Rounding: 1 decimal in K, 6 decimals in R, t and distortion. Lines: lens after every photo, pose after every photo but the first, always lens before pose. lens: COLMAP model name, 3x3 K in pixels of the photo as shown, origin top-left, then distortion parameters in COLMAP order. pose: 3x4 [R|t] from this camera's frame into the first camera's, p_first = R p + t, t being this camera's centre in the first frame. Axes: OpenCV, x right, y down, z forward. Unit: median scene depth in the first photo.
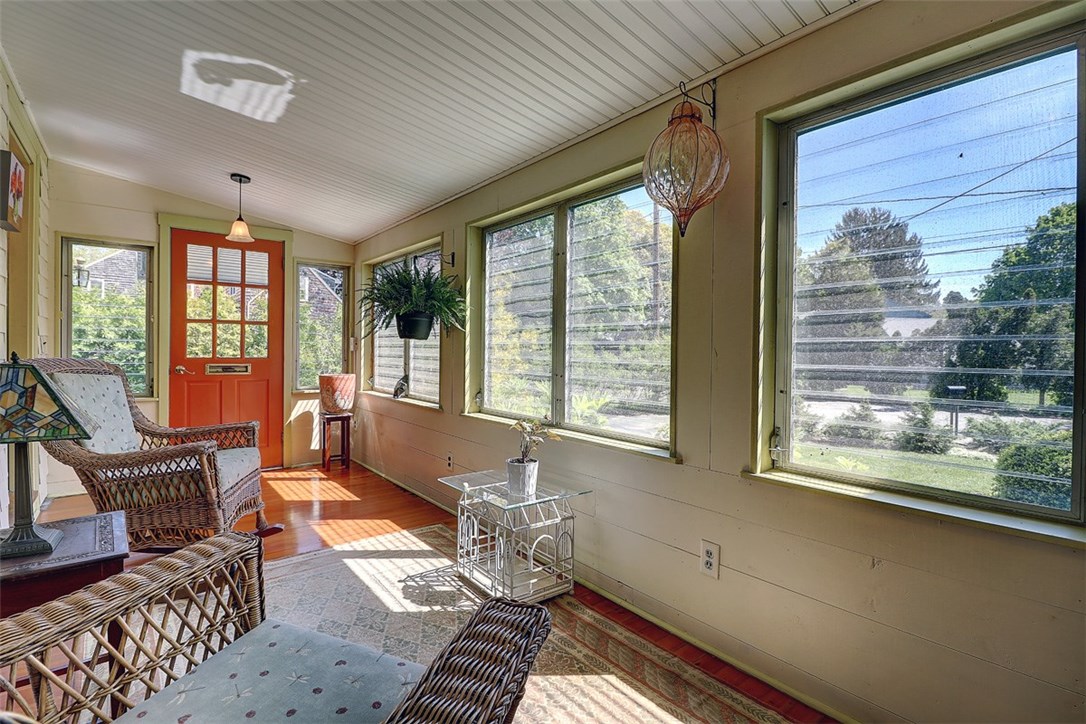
lens RADIAL K [[498.2, 0, 540.6], [0, 498.2, 357.7], [0, 0, 1]] dist [-0.000895, -0.015701]
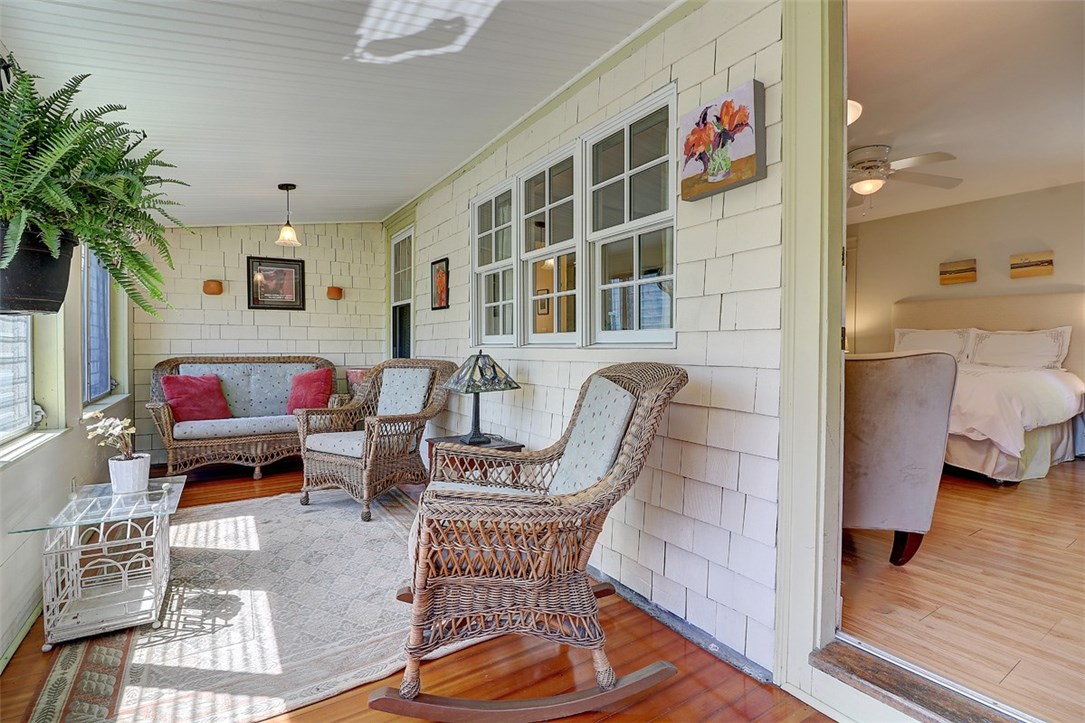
lens RADIAL K [[497.7, 0, 540.1], [0, 497.7, 357.2], [0, 0, 1]] dist [-0.000895, -0.015701]
pose [[-0.994541, -0.016792, 0.102990, -0.878419], [-0.013890, 0.999488, 0.028830, -0.022212], [-0.103421, 0.027242, -0.994265, 1.768923]]
